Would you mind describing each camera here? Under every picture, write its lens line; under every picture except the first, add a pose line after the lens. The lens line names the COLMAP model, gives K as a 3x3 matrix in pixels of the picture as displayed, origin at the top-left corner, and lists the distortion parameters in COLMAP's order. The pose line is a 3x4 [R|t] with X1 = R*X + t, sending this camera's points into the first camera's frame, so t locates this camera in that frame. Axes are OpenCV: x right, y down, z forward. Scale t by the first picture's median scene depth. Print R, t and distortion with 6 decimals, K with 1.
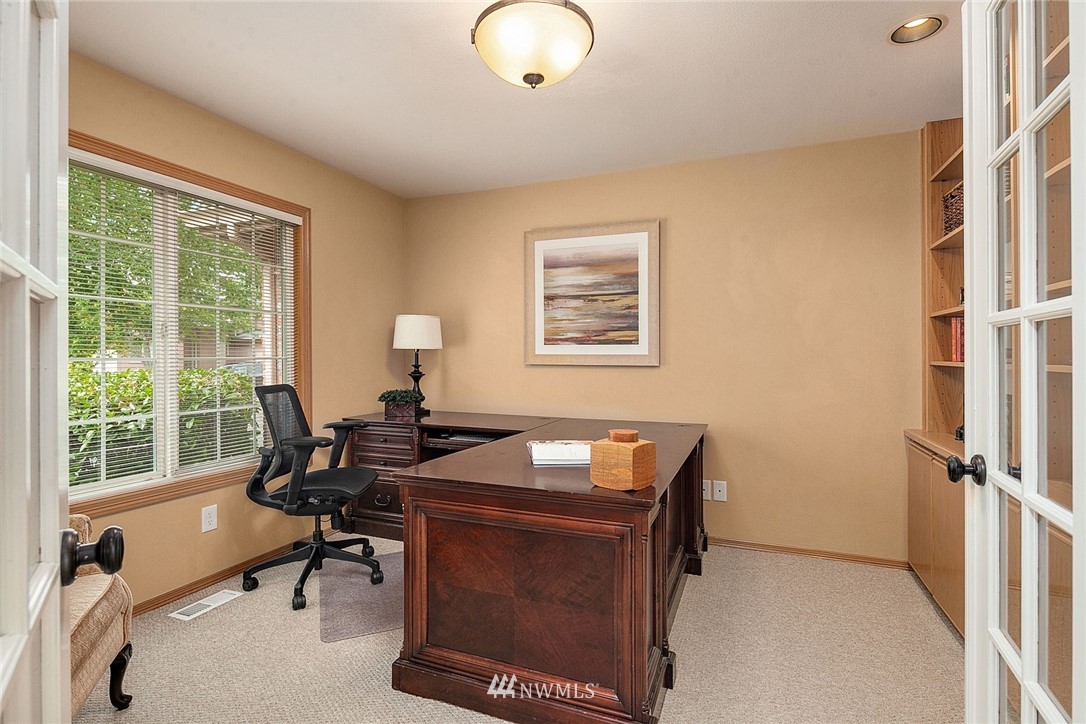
lens RADIAL K [[529.1, 0, 539.4], [0, 529.1, 352.6], [0, 0, 1]] dist [0.007400, -0.005207]
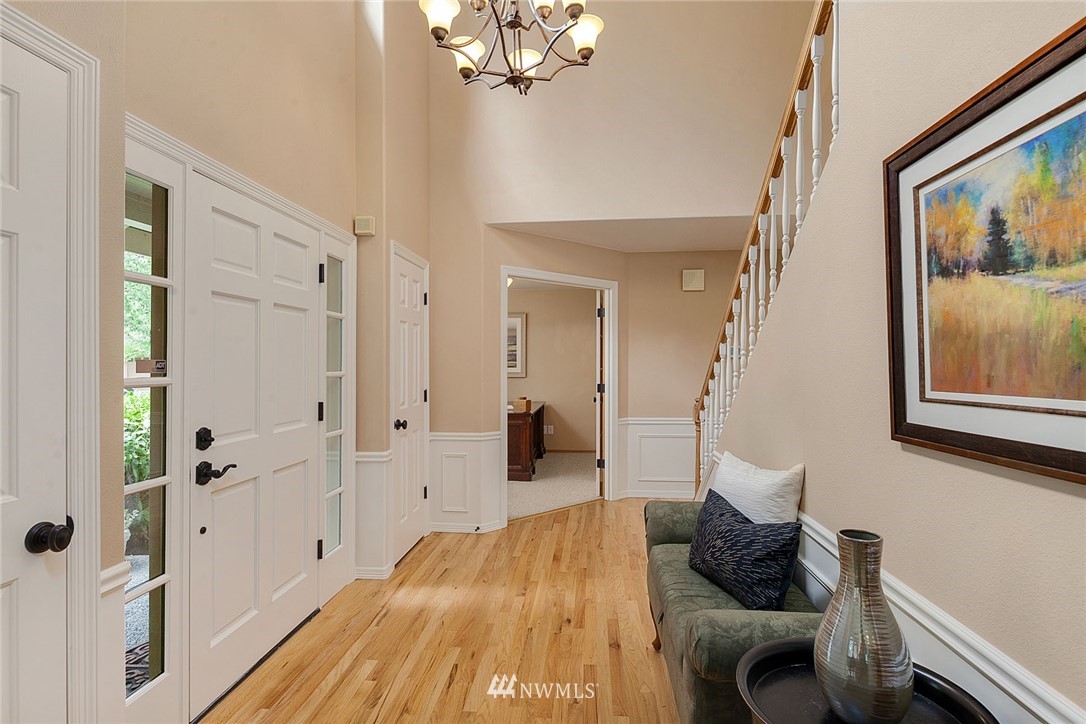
lens RADIAL K [[529.1, 0, 542.5], [0, 529.1, 363.7], [0, 0, 1]] dist [0.007400, -0.005207]
pose [[0.955335, 0.003877, 0.295501, -0.377658], [-0.004666, 0.999987, 0.001967, -0.037515], [-0.295489, -0.003258, 0.955341, -1.198616]]
